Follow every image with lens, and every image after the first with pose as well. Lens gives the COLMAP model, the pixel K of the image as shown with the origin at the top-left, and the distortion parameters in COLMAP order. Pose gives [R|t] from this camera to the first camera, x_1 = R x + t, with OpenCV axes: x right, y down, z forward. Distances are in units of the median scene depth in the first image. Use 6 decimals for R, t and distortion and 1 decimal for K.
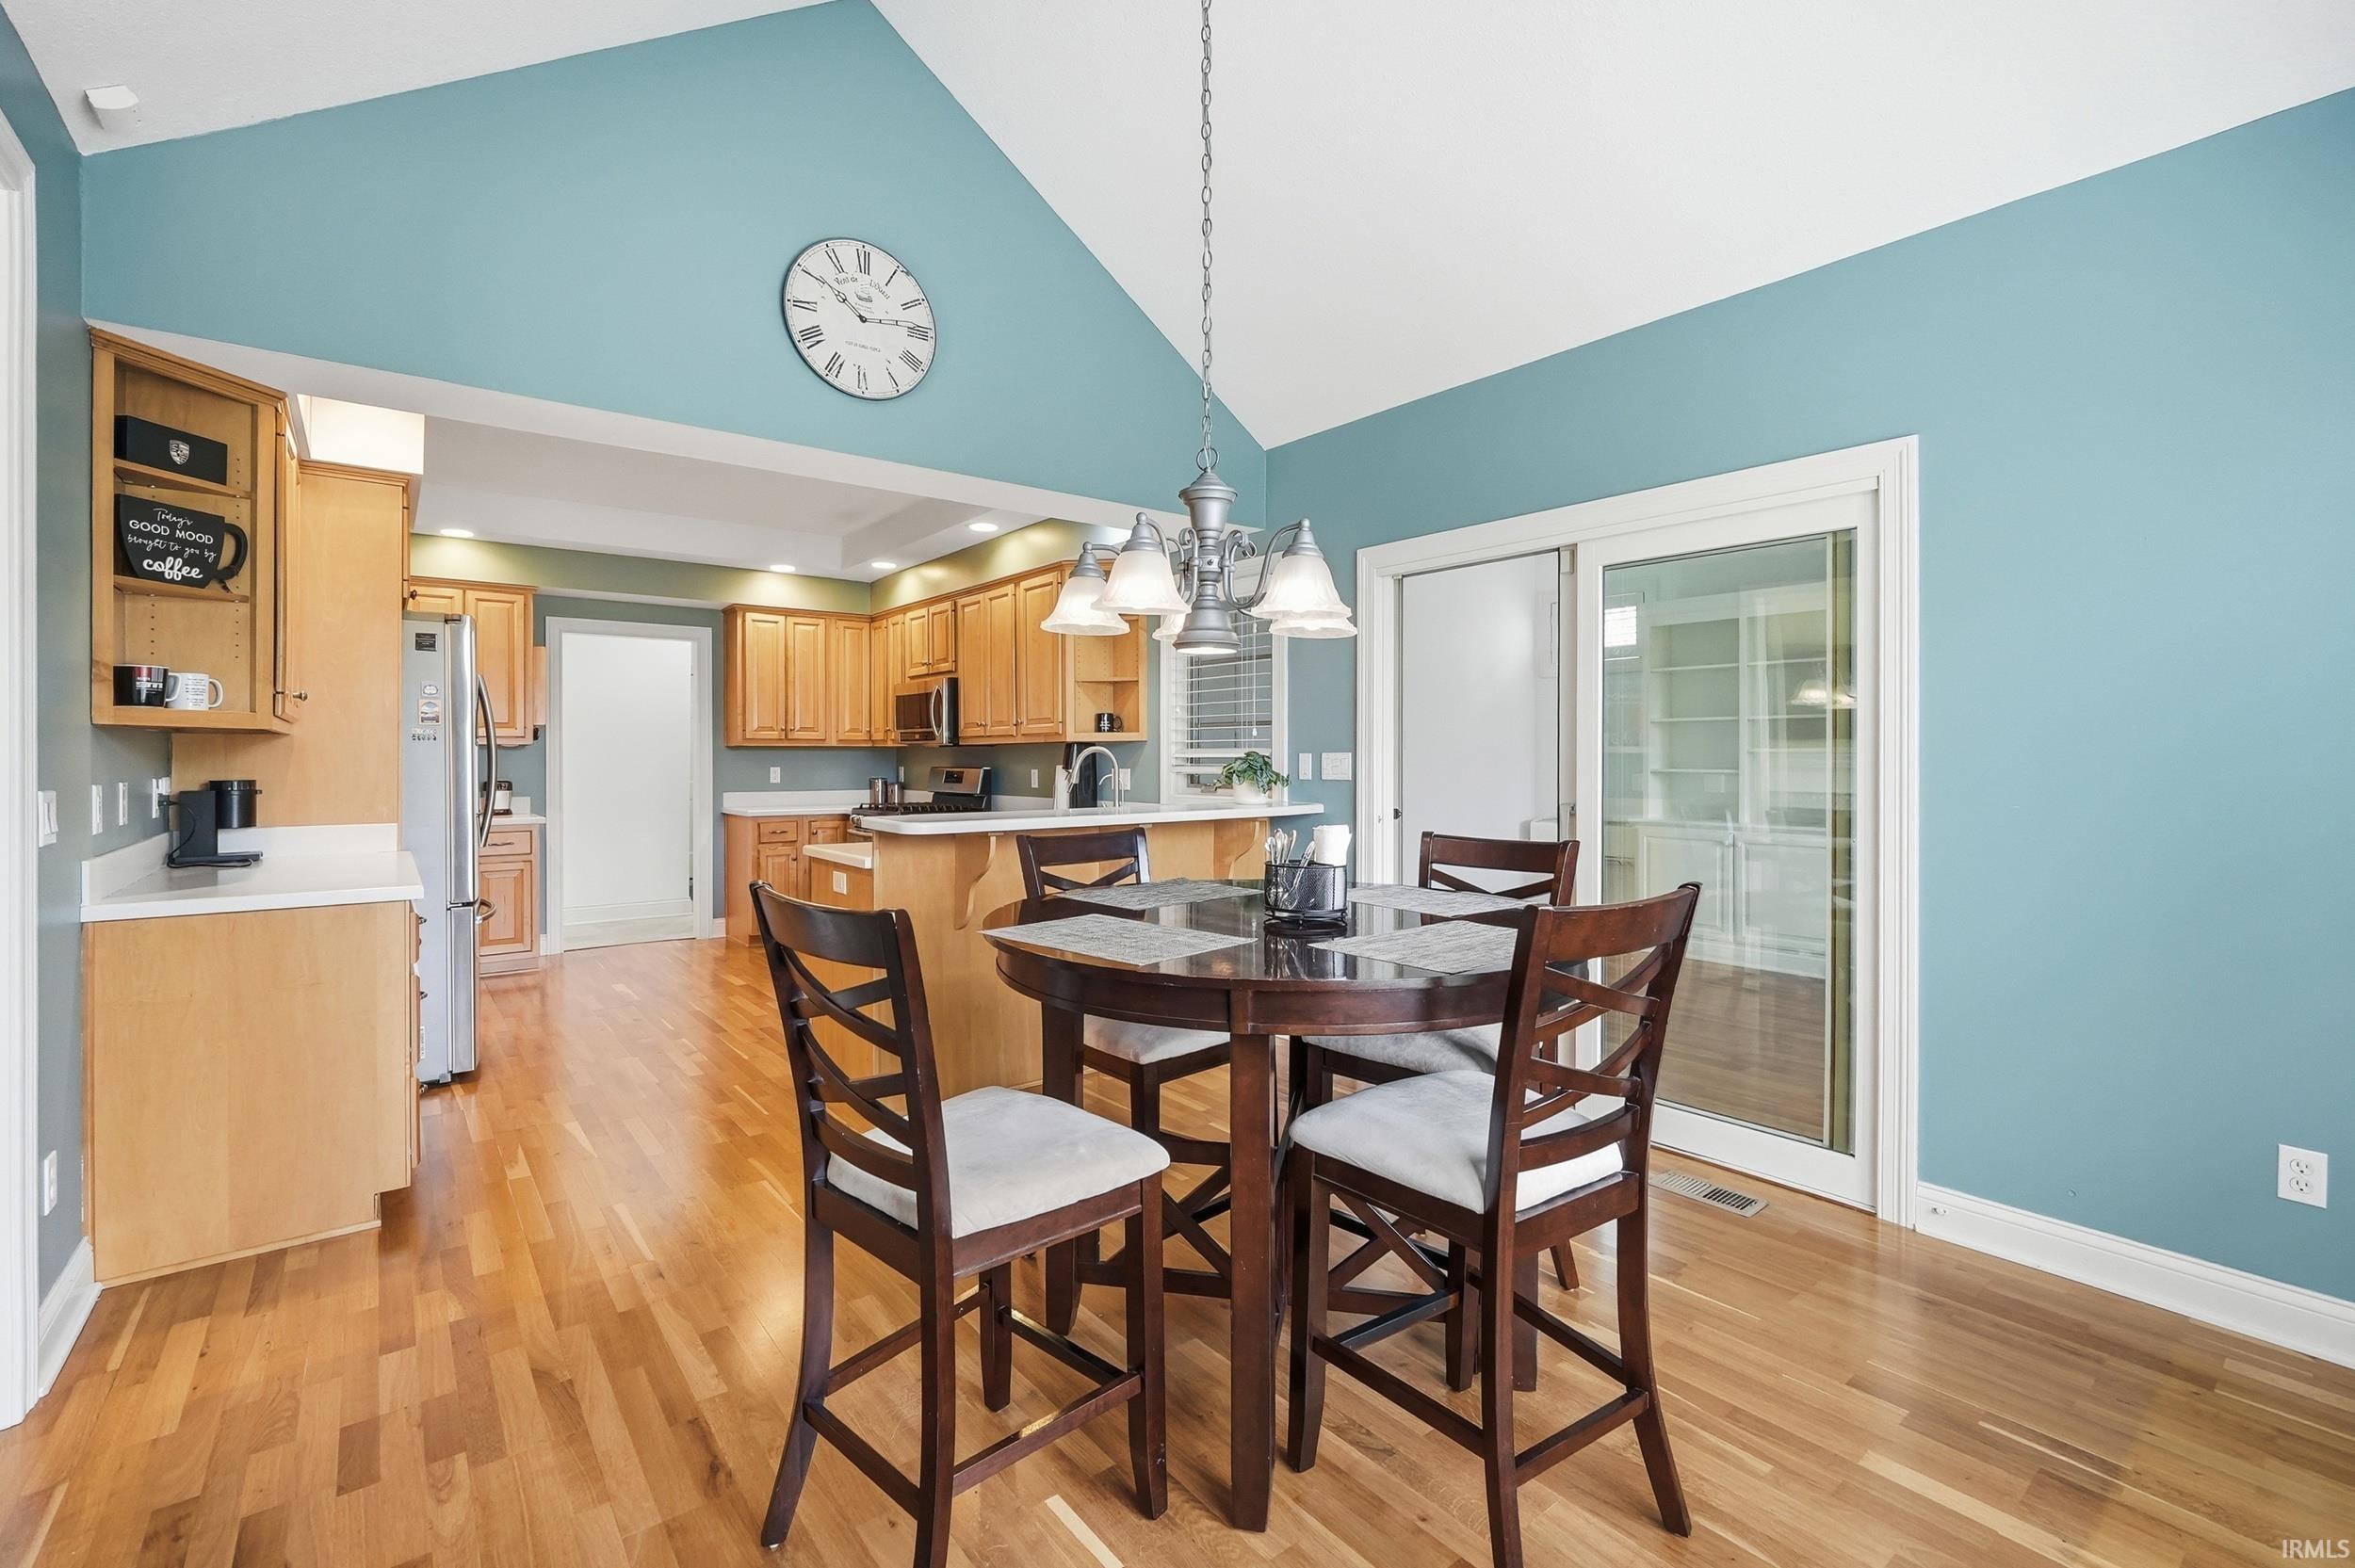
lens RADIAL K [[1010.6, 0, 1167.2], [0, 1010.6, 761.7], [0, 0, 1]] dist [-0.016009, 0.003729]
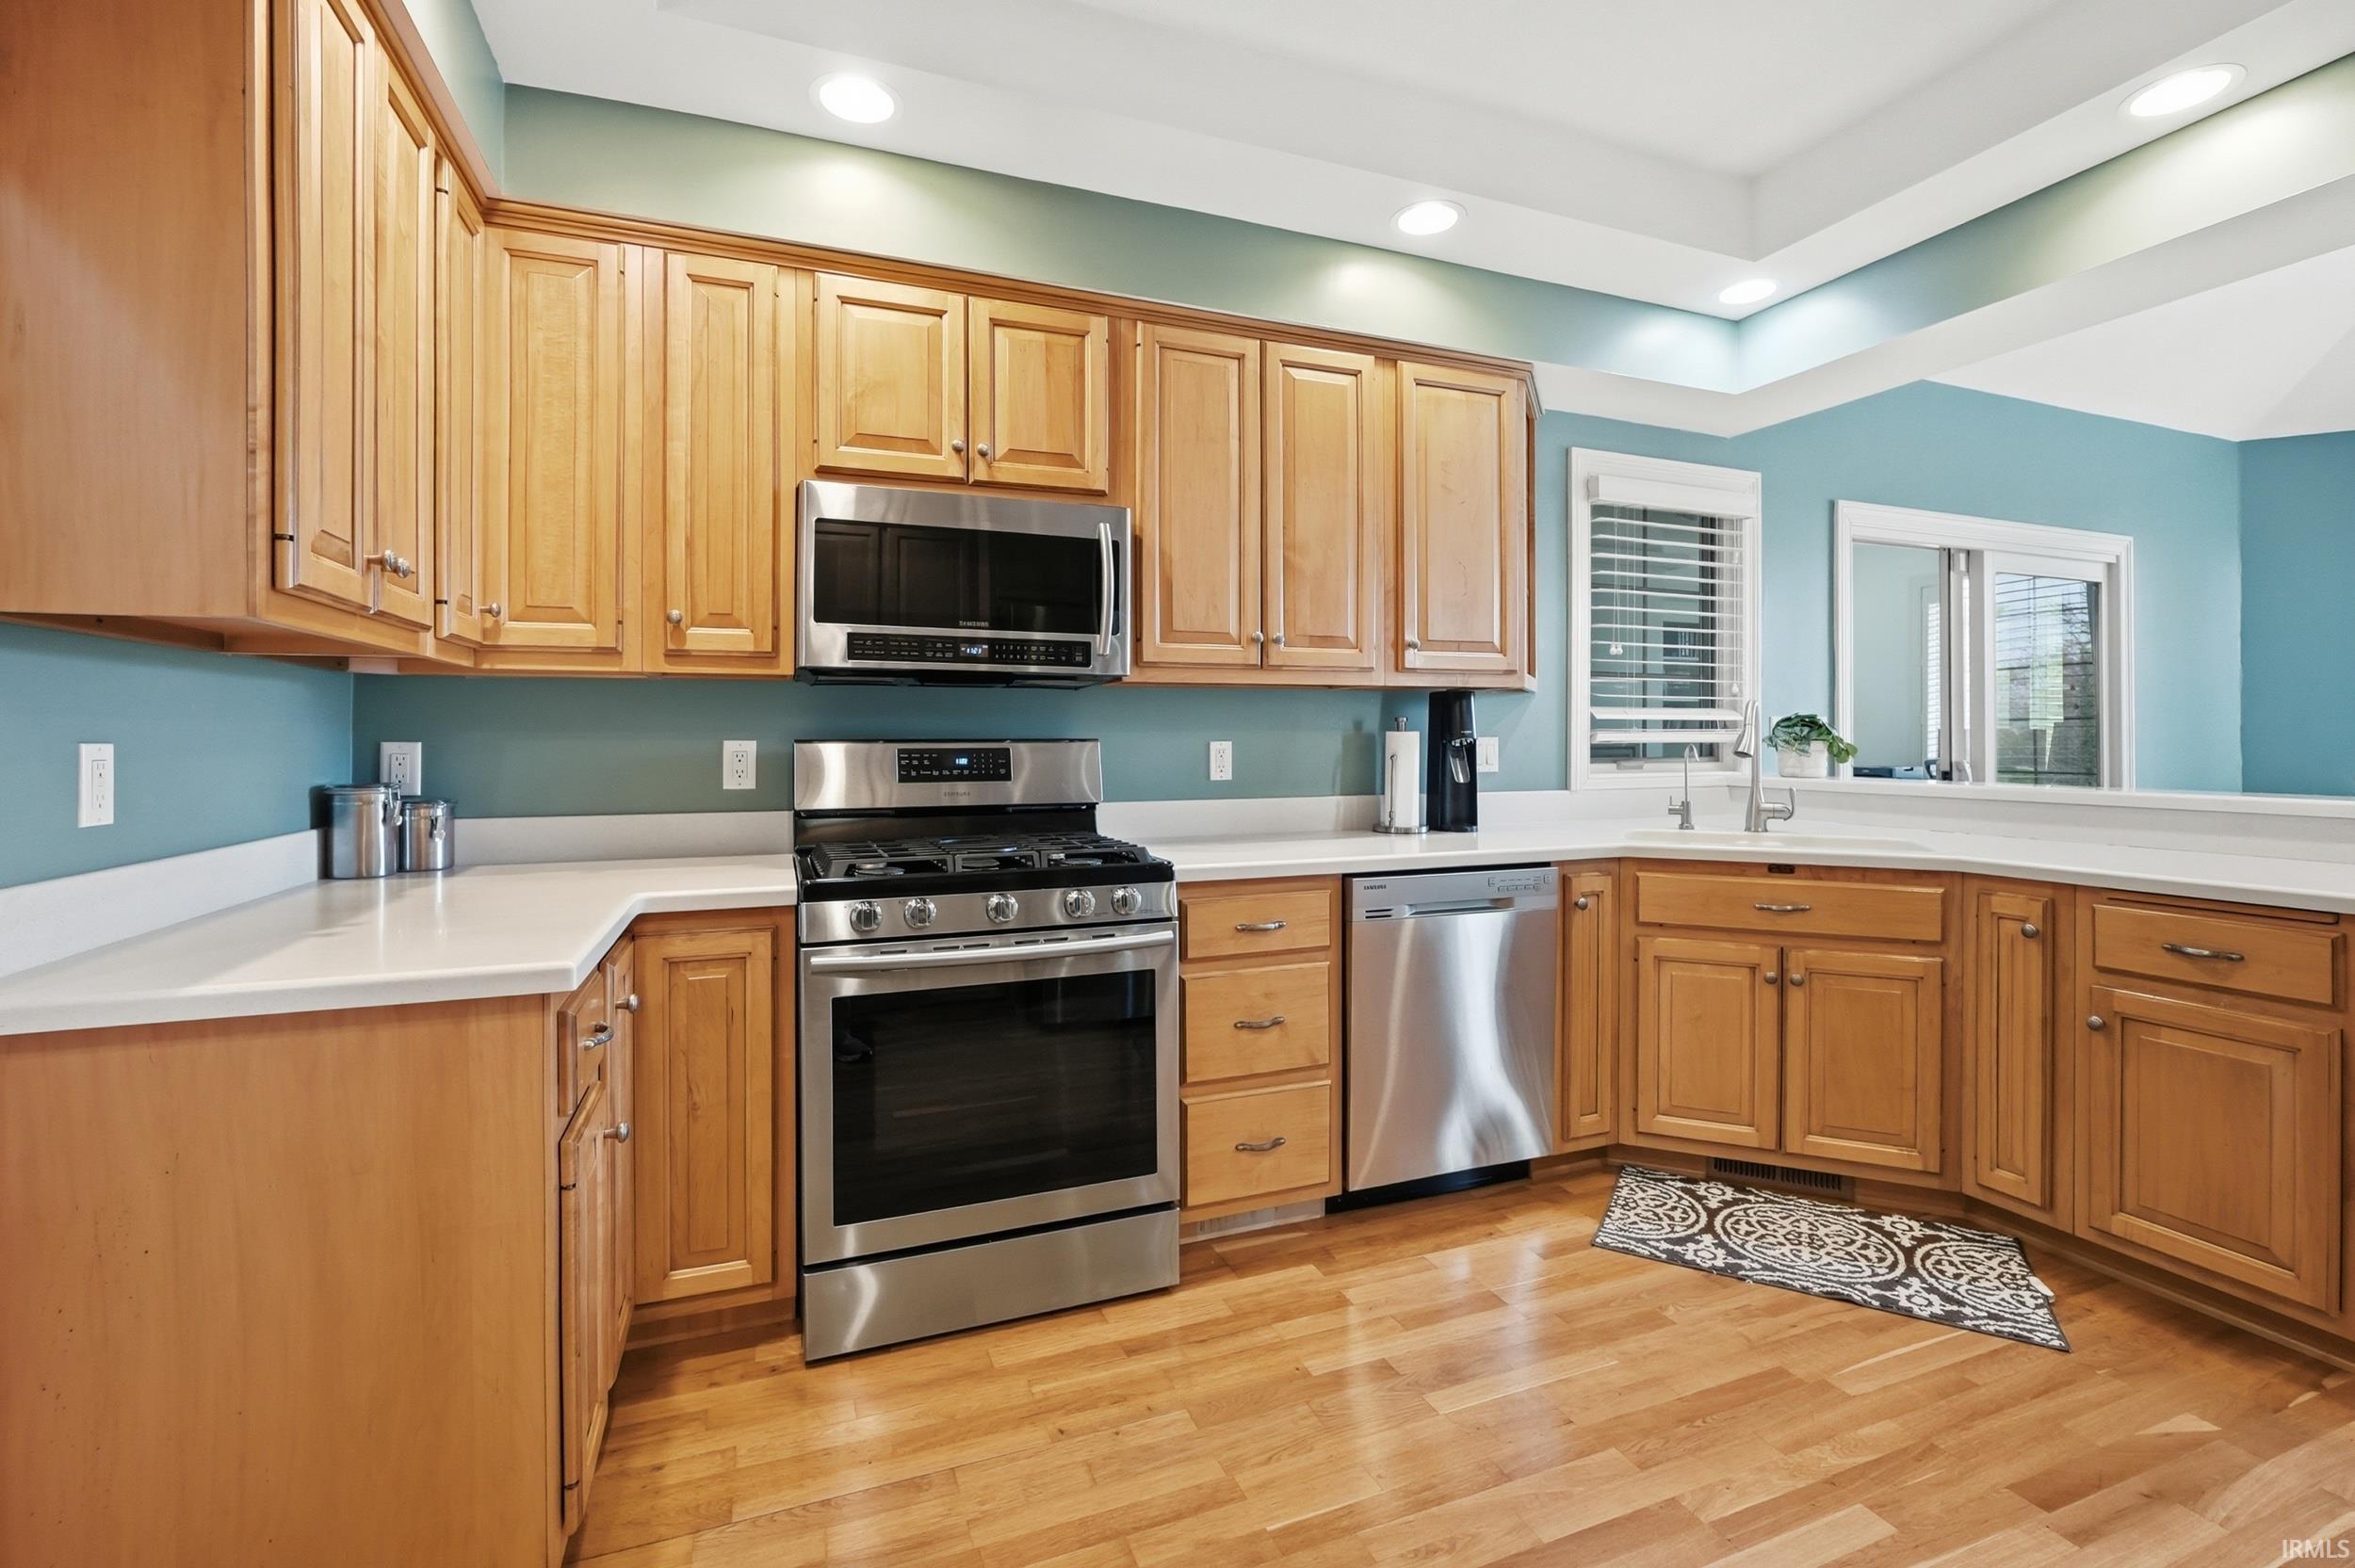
lens RADIAL K [[1010.6, 0, 1158.8], [0, 1010.6, 754.9], [0, 0, 1]] dist [-0.016009, 0.003729]
pose [[0.303290, -0.017298, 0.952741, -0.888359], [0.004851, 0.999850, 0.016609, 0.009297], [-0.952886, -0.000416, 0.303328, 1.306058]]
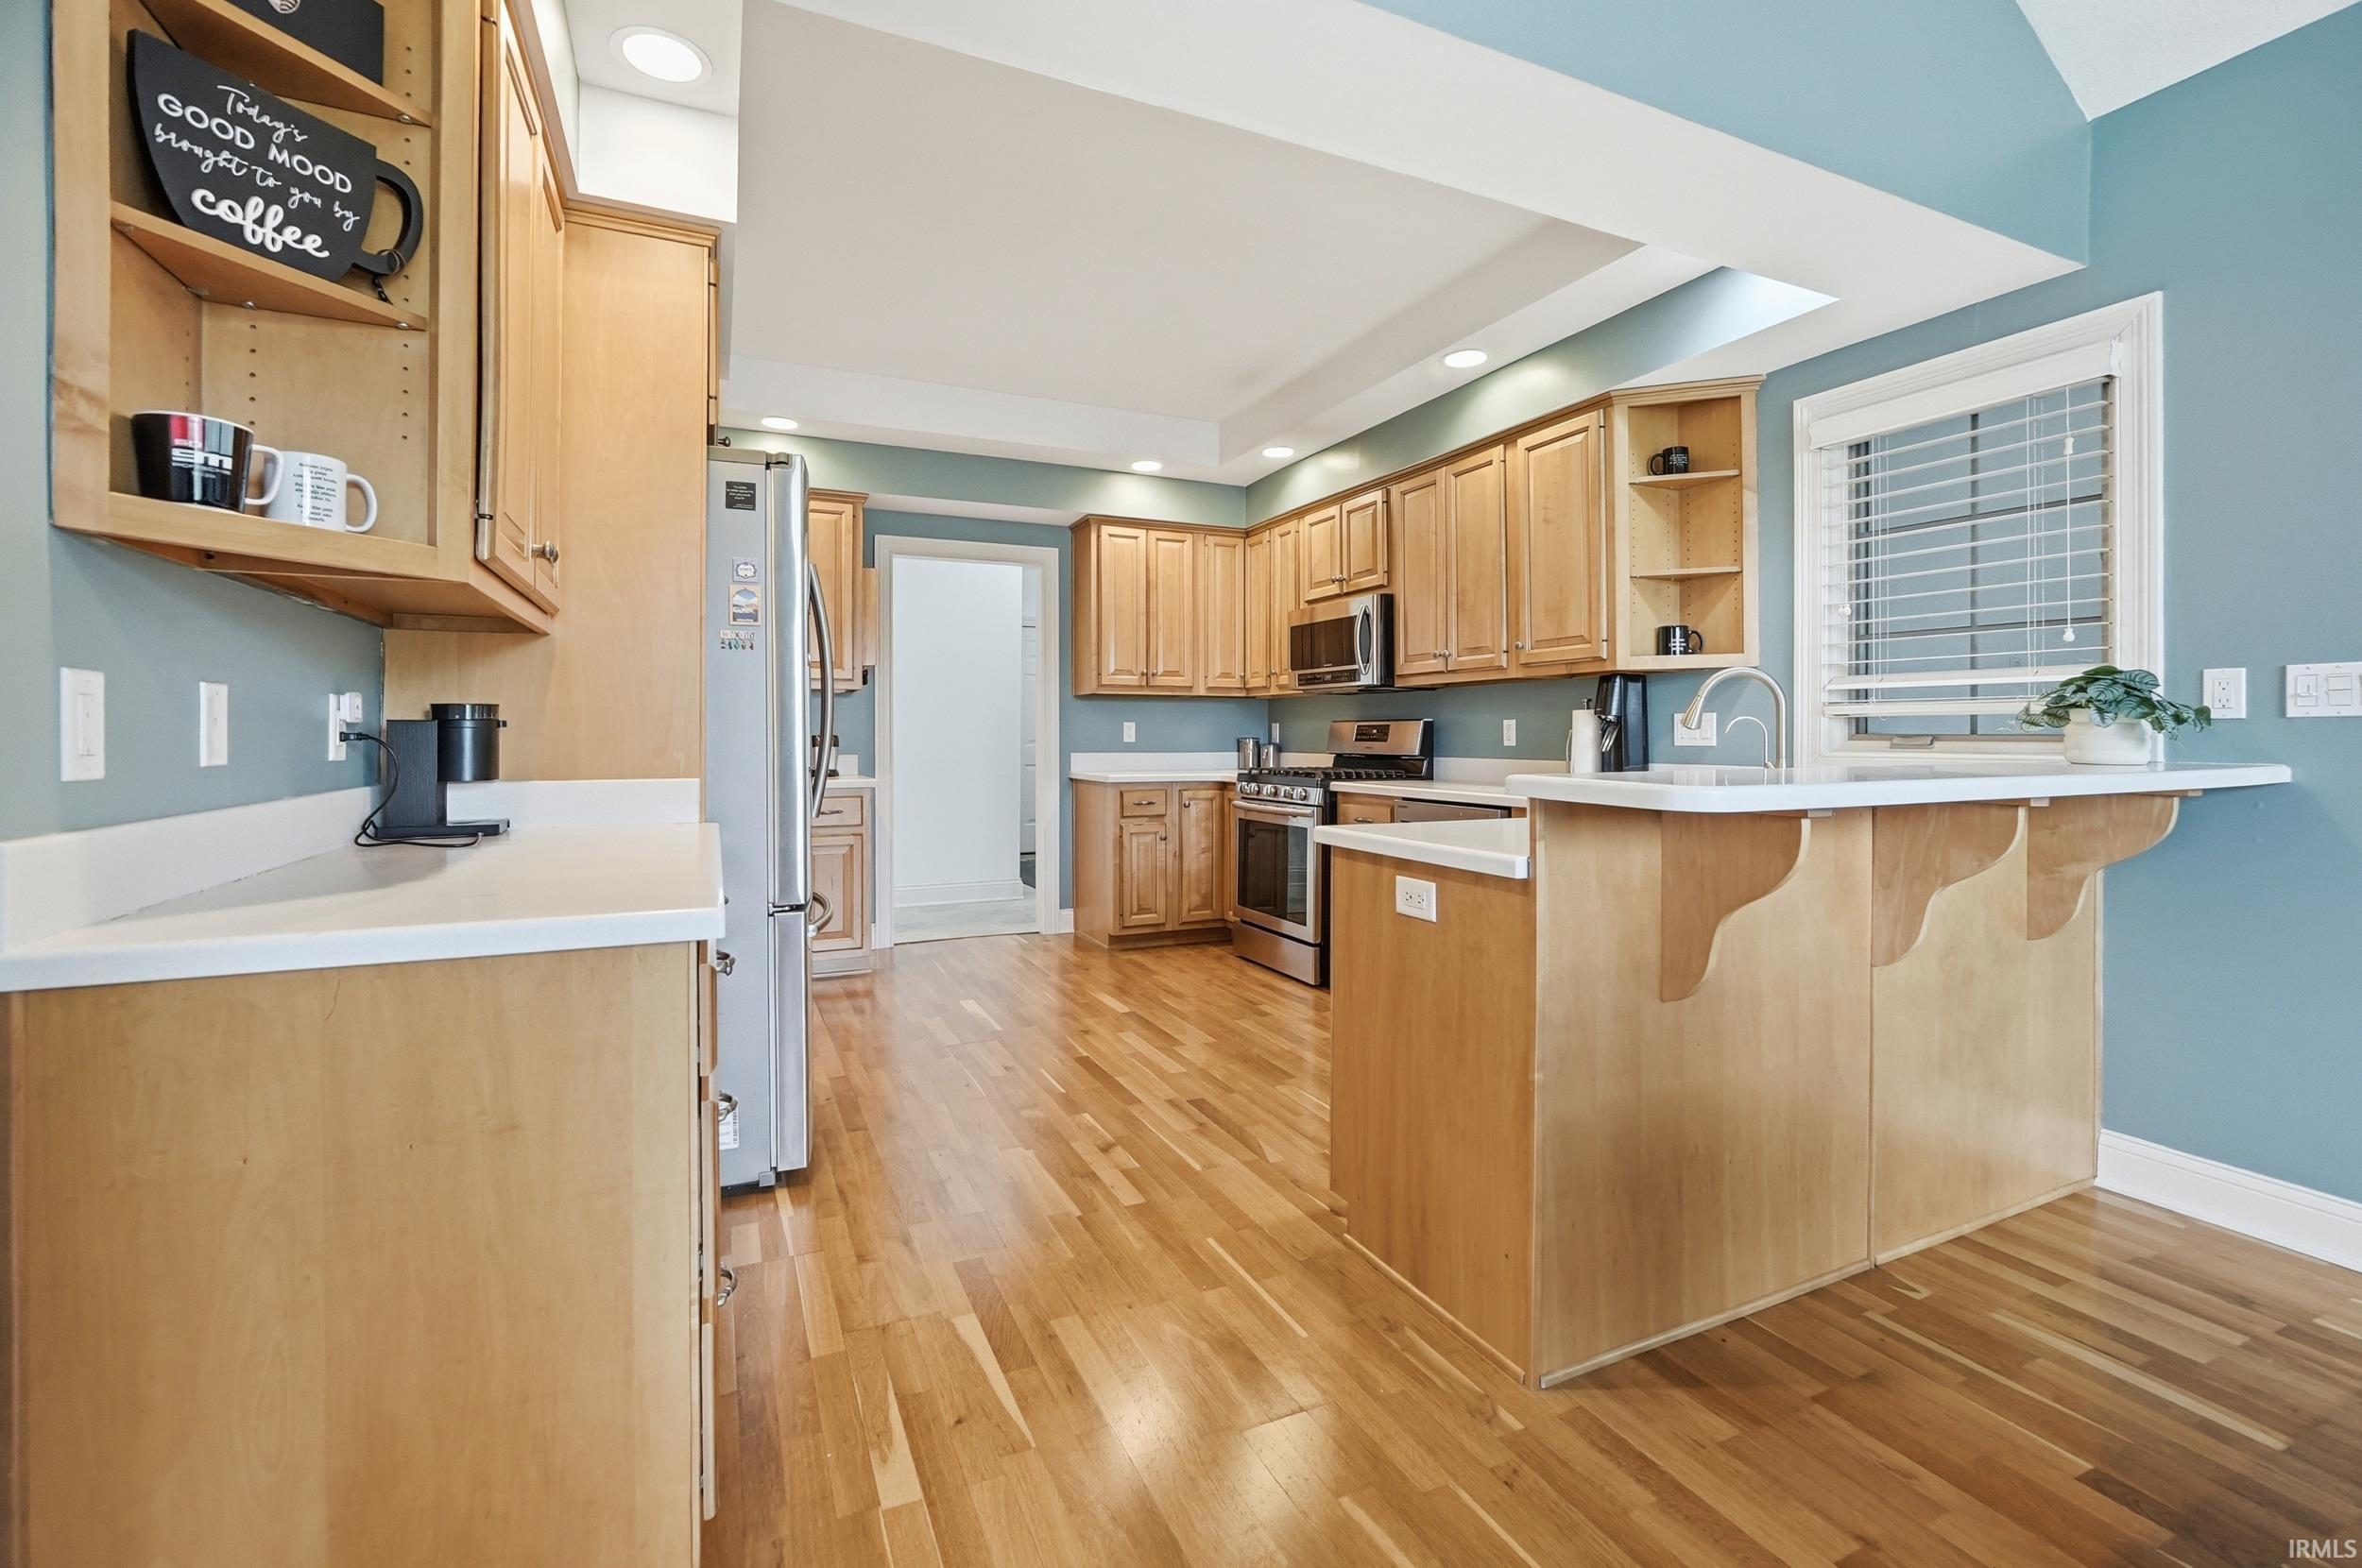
lens RADIAL K [[1013.6, 0, 1177.0], [0, 1013.6, 737.5], [0, 0, 1]] dist [-0.016009, 0.003729]
pose [[0.971991, 0.001096, -0.235016, -0.282554], [-0.001169, 0.999999, -0.000172, 0.030645], [0.235015, 0.000442, 0.971992, 0.391506]]
